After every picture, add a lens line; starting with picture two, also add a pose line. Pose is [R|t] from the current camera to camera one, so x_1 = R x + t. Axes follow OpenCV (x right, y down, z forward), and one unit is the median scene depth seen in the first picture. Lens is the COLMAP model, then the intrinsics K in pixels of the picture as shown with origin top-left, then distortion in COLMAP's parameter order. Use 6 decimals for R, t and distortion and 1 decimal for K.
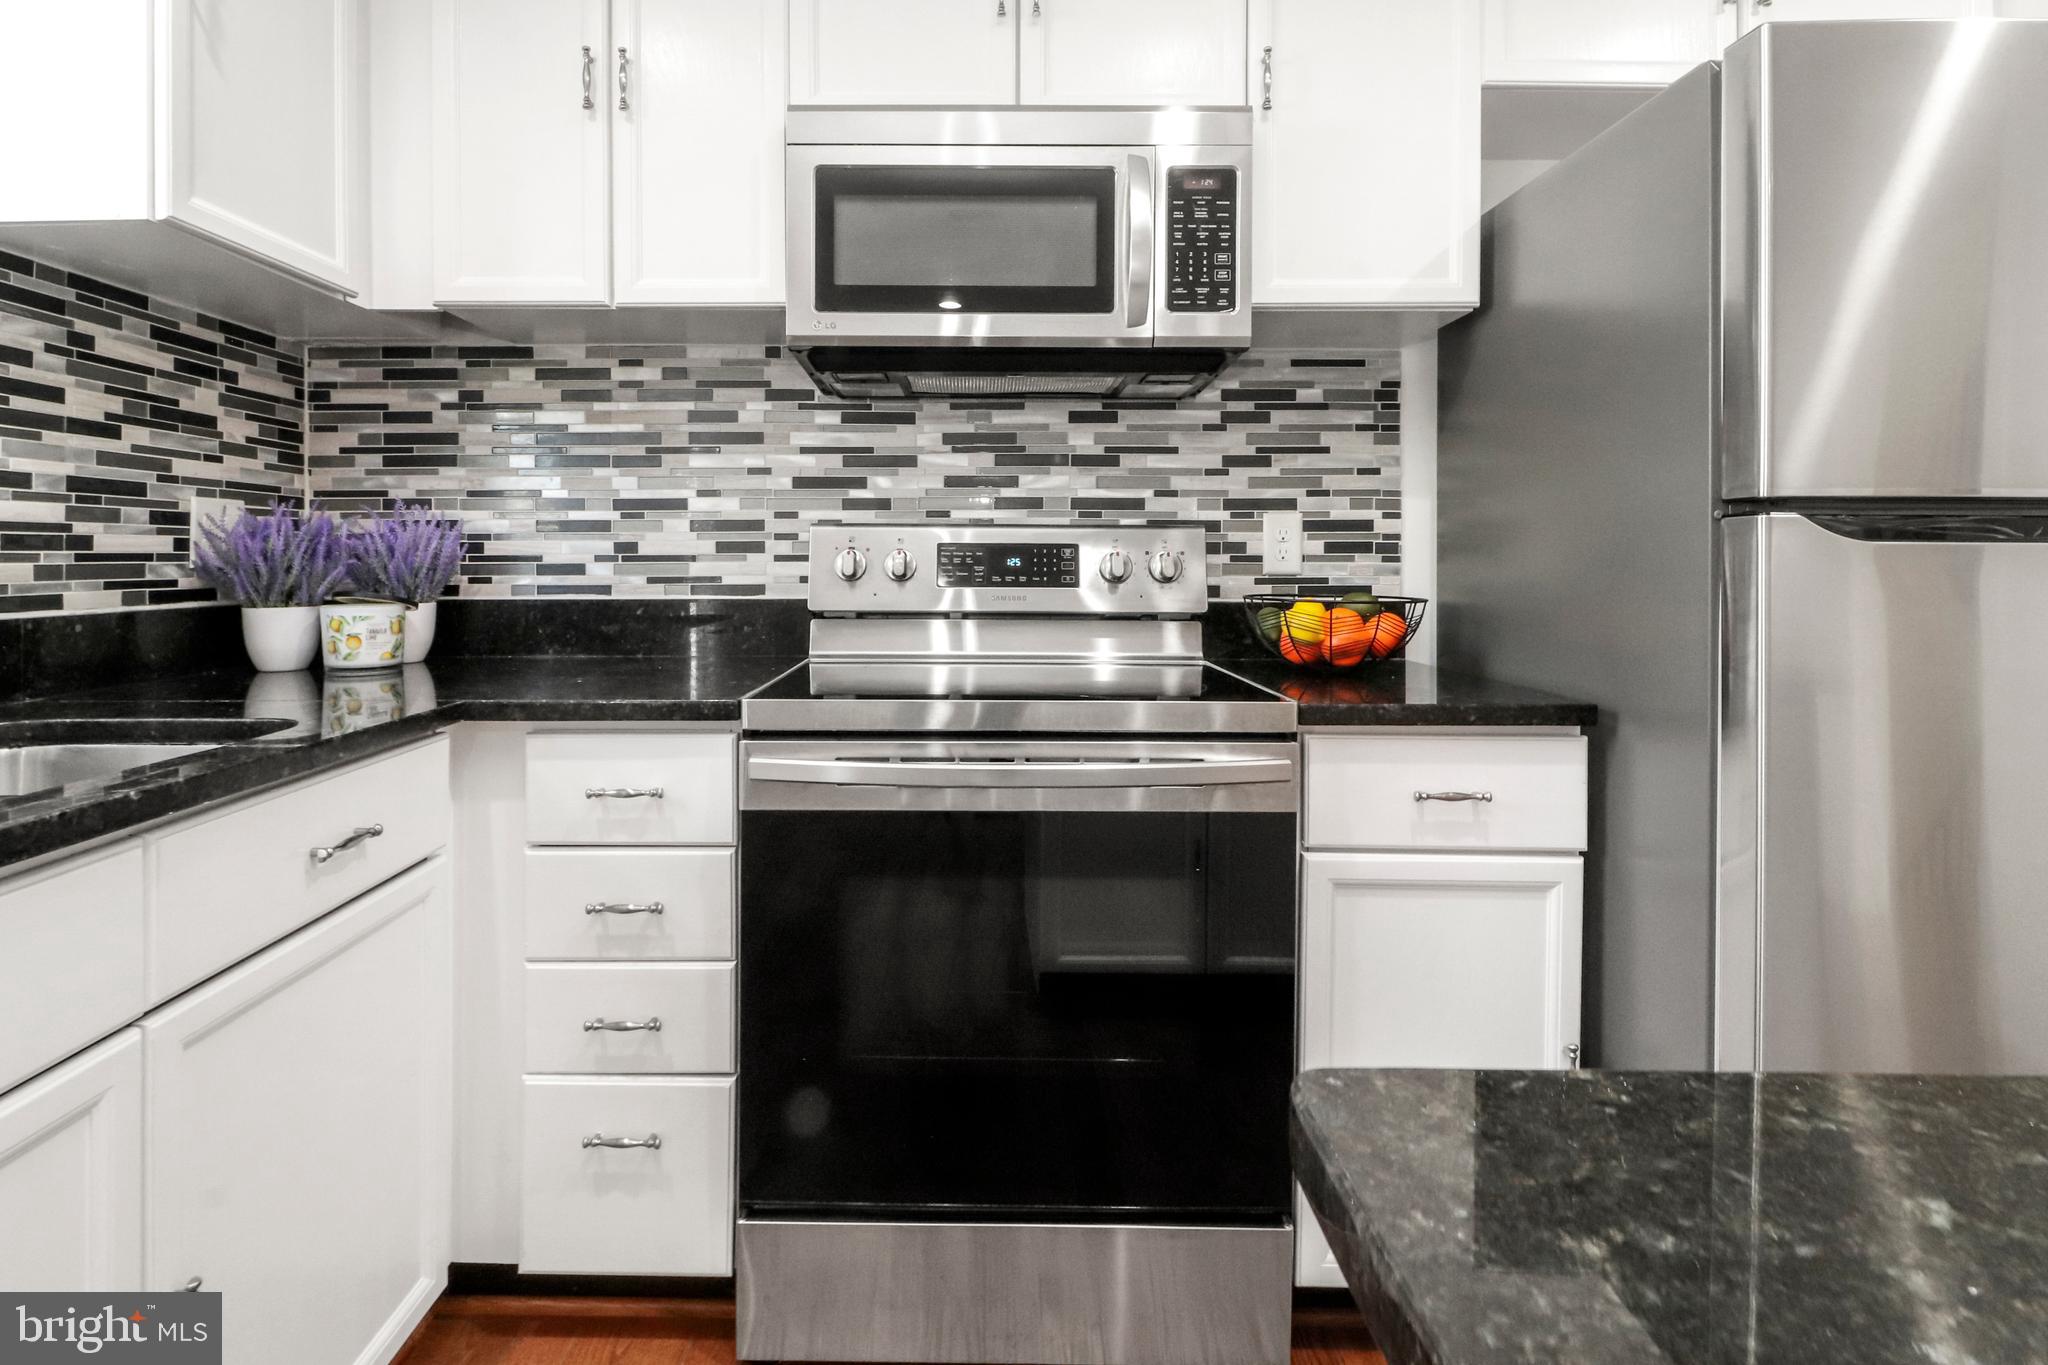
lens RADIAL K [[985.6, 0, 972.7], [0, 985.6, 567.3], [0, 0, 1]] dist [0.001141, -0.011756]
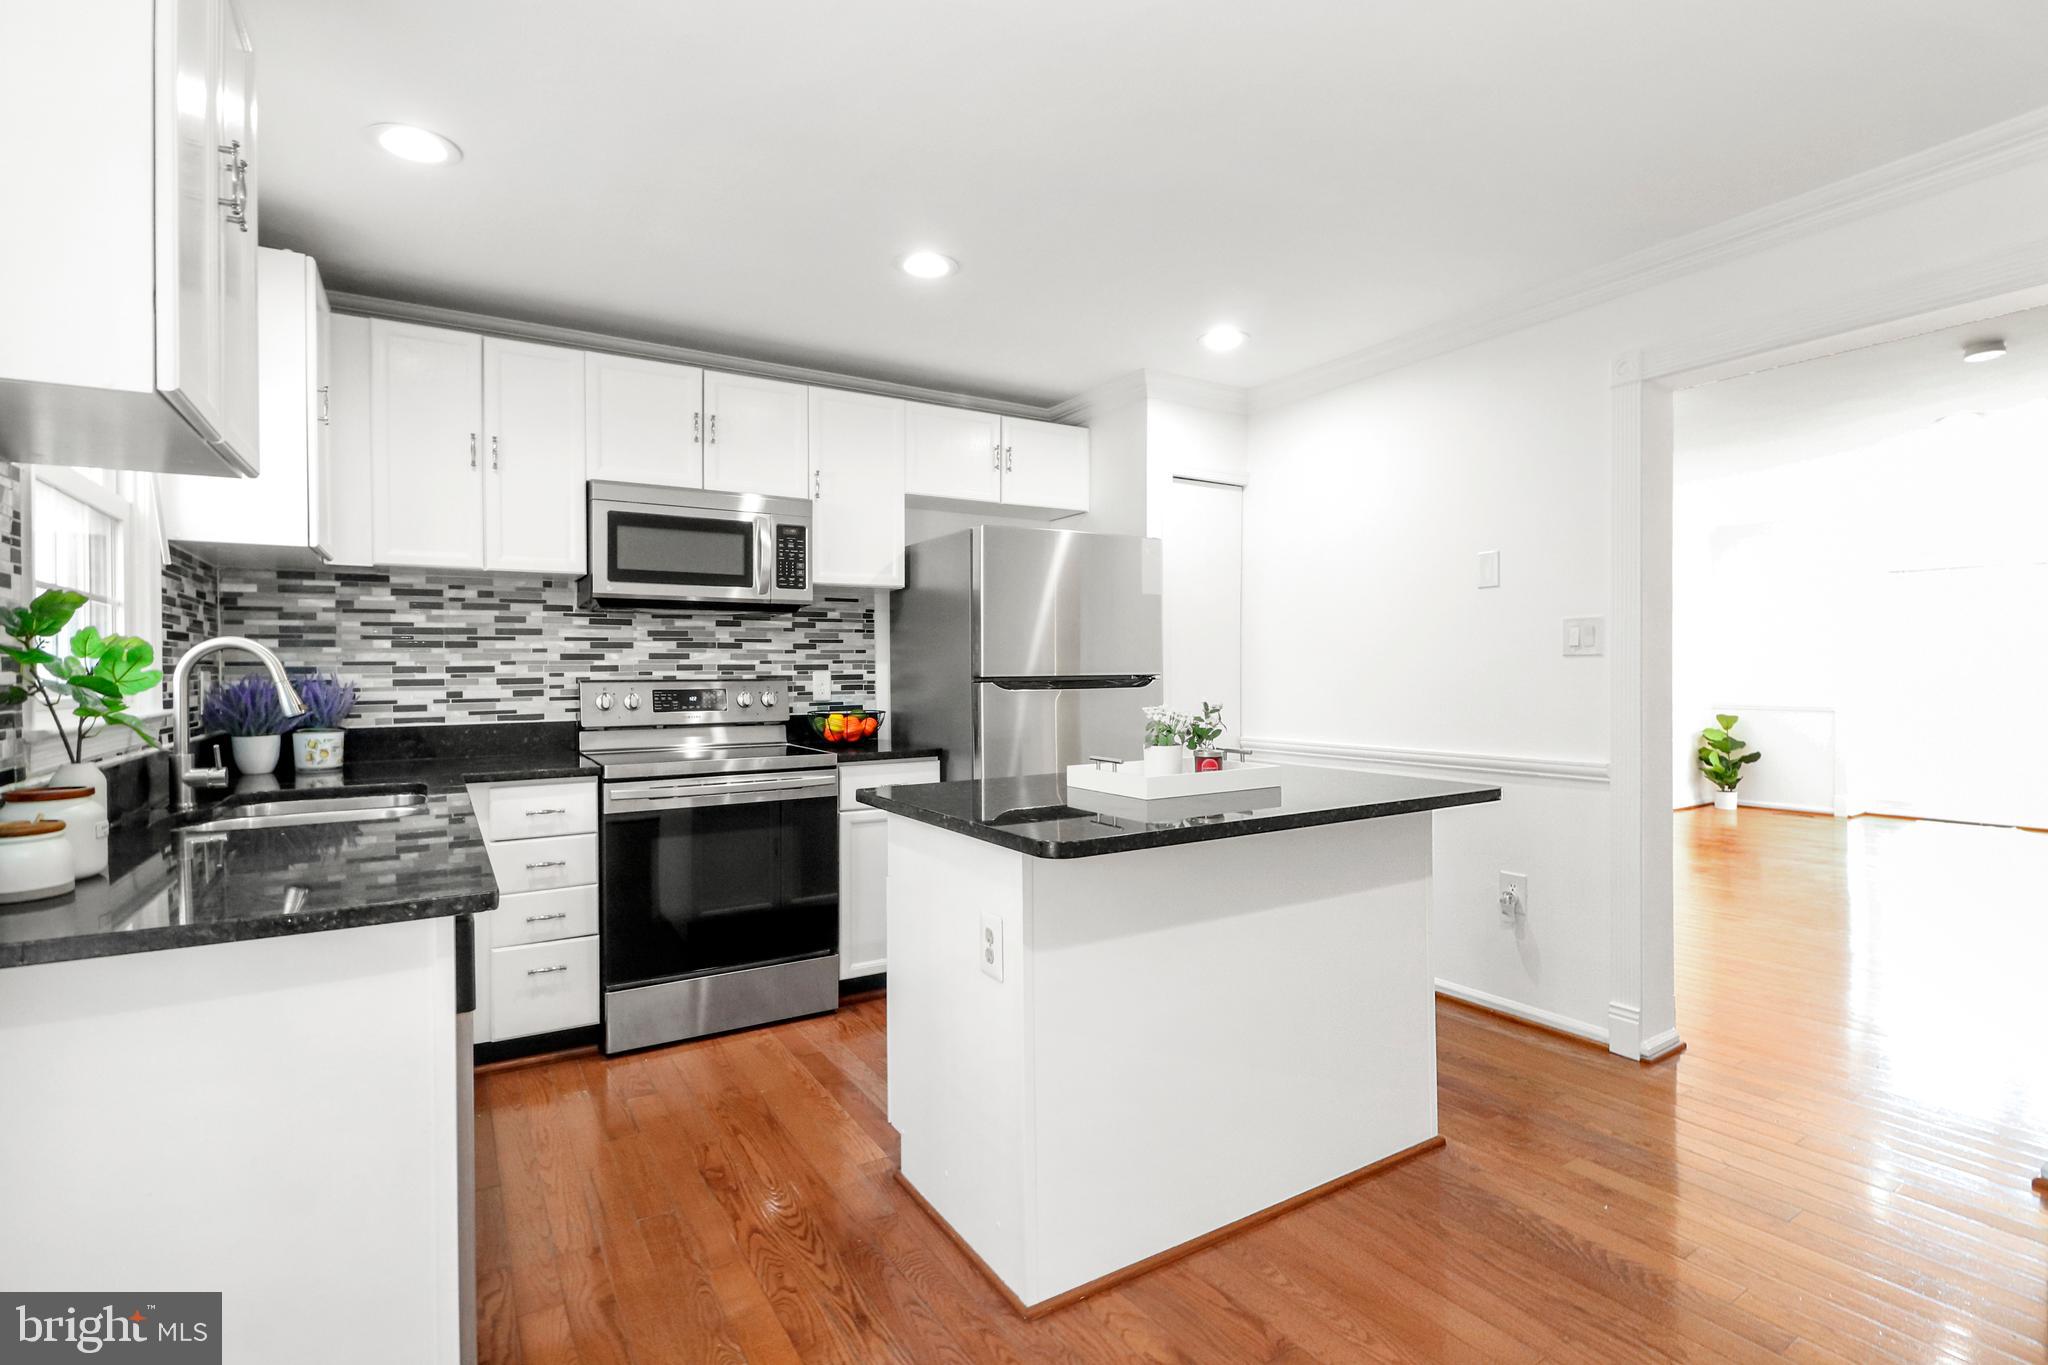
lens RADIAL K [[985.6, 0, 1037.8], [0, 985.6, 689.3], [0, 0, 1]] dist [0.001141, -0.011756]
pose [[0.844459, -0.017479, 0.535335, -0.416589], [0.012030, 0.999834, 0.013669, -0.040871], [-0.535485, -0.005103, 0.844529, -1.004607]]
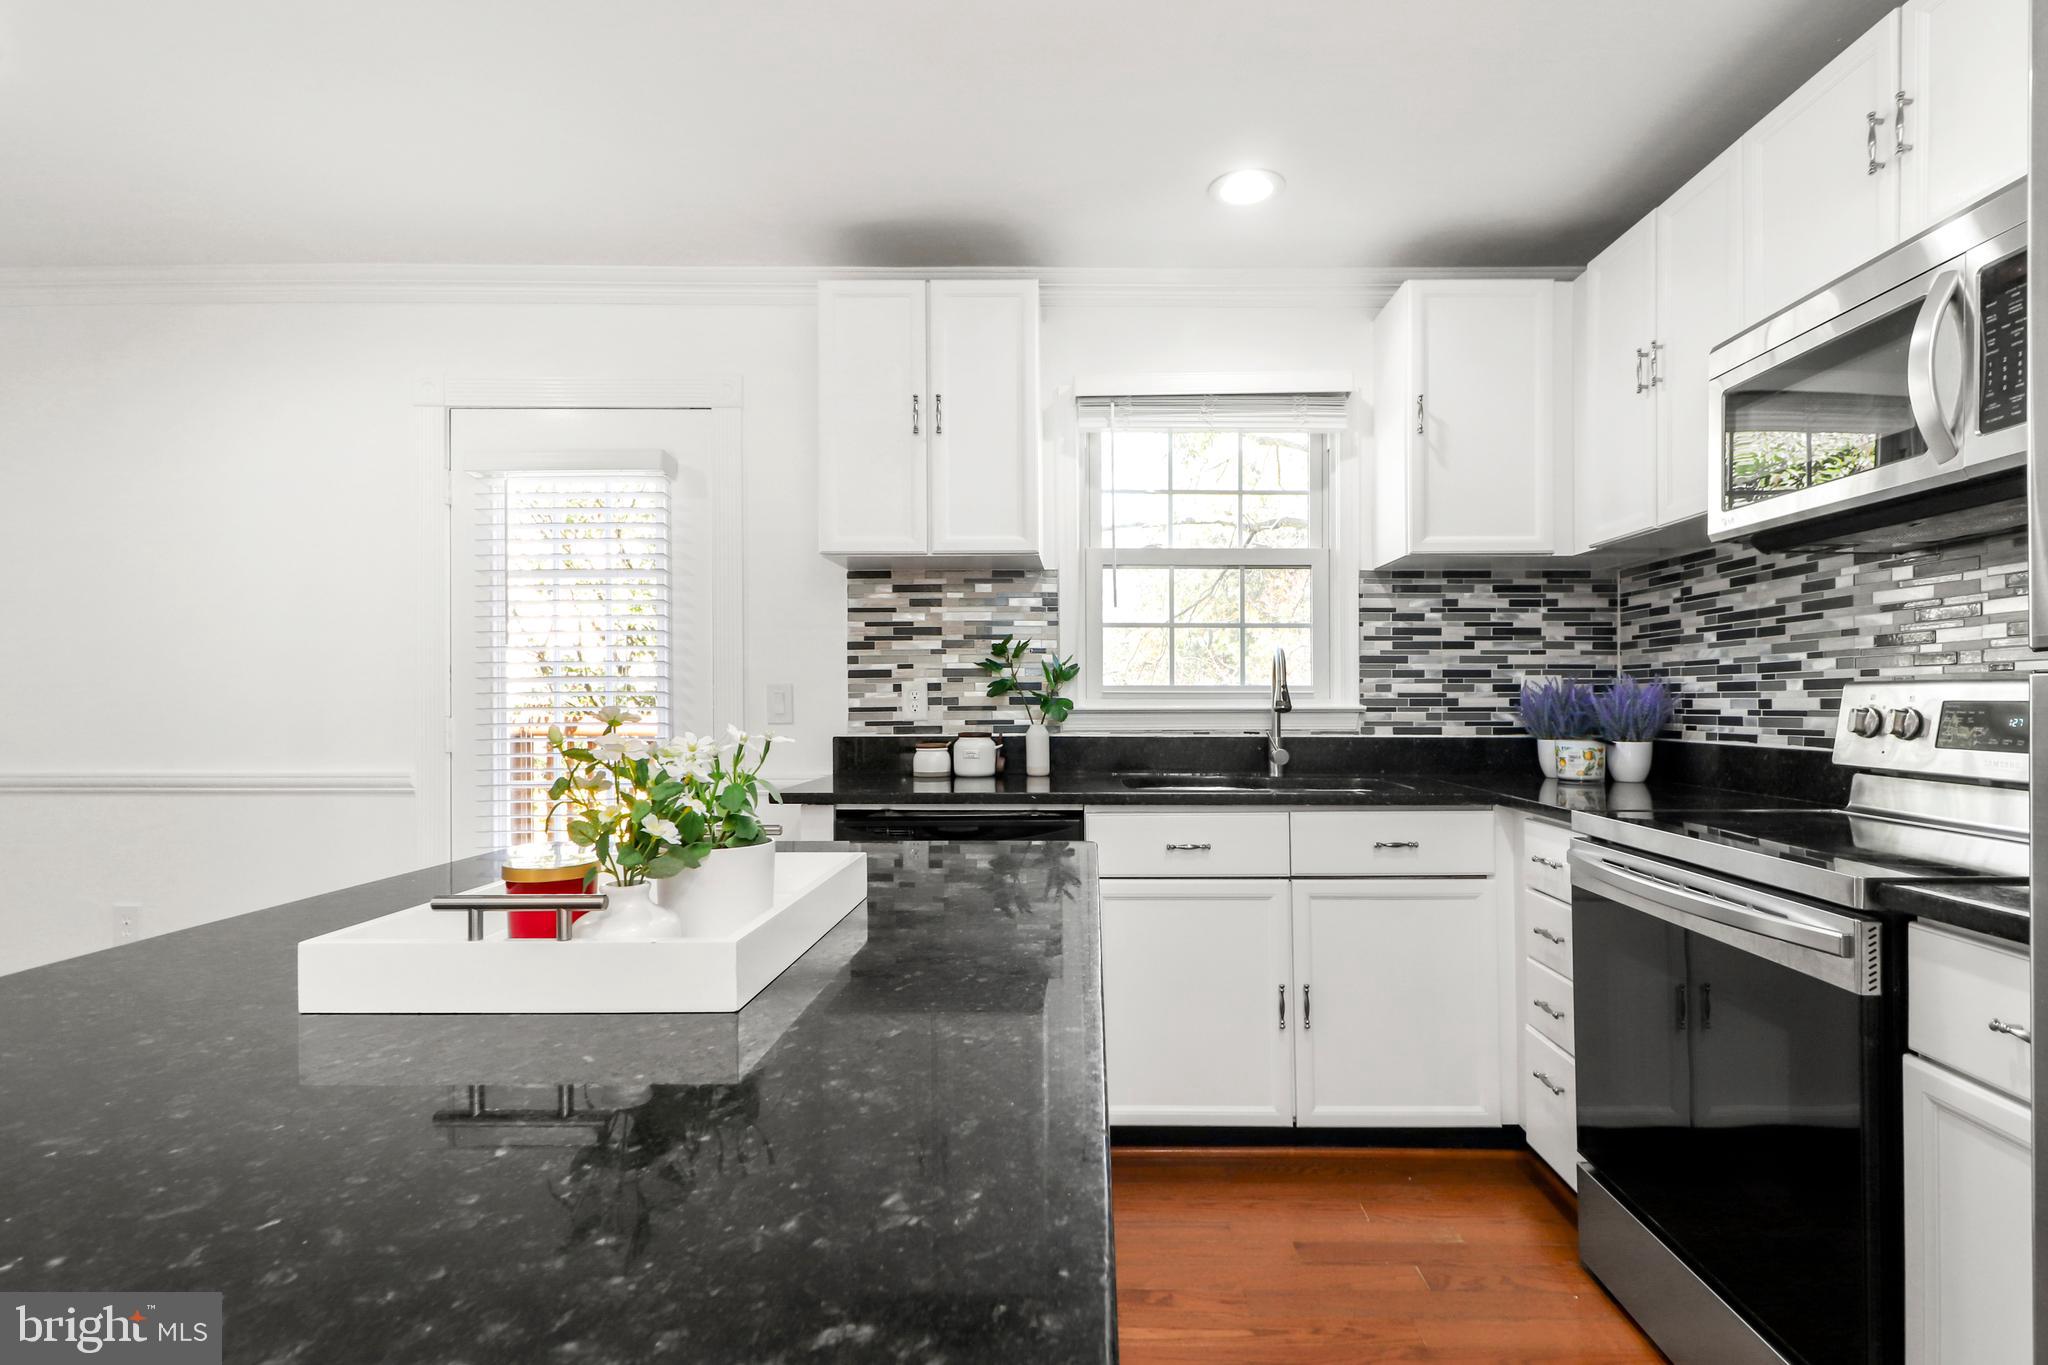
lens RADIAL K [[985.6, 0, 1065.8], [0, 985.6, 711.2], [0, 0, 1]] dist [0.001141, -0.011756]
pose [[-0.024263, 0.011310, -0.999642, 0.871867], [-0.009916, 0.999884, 0.011553, -0.016484], [0.999656, 0.010192, -0.024148, 0.183383]]
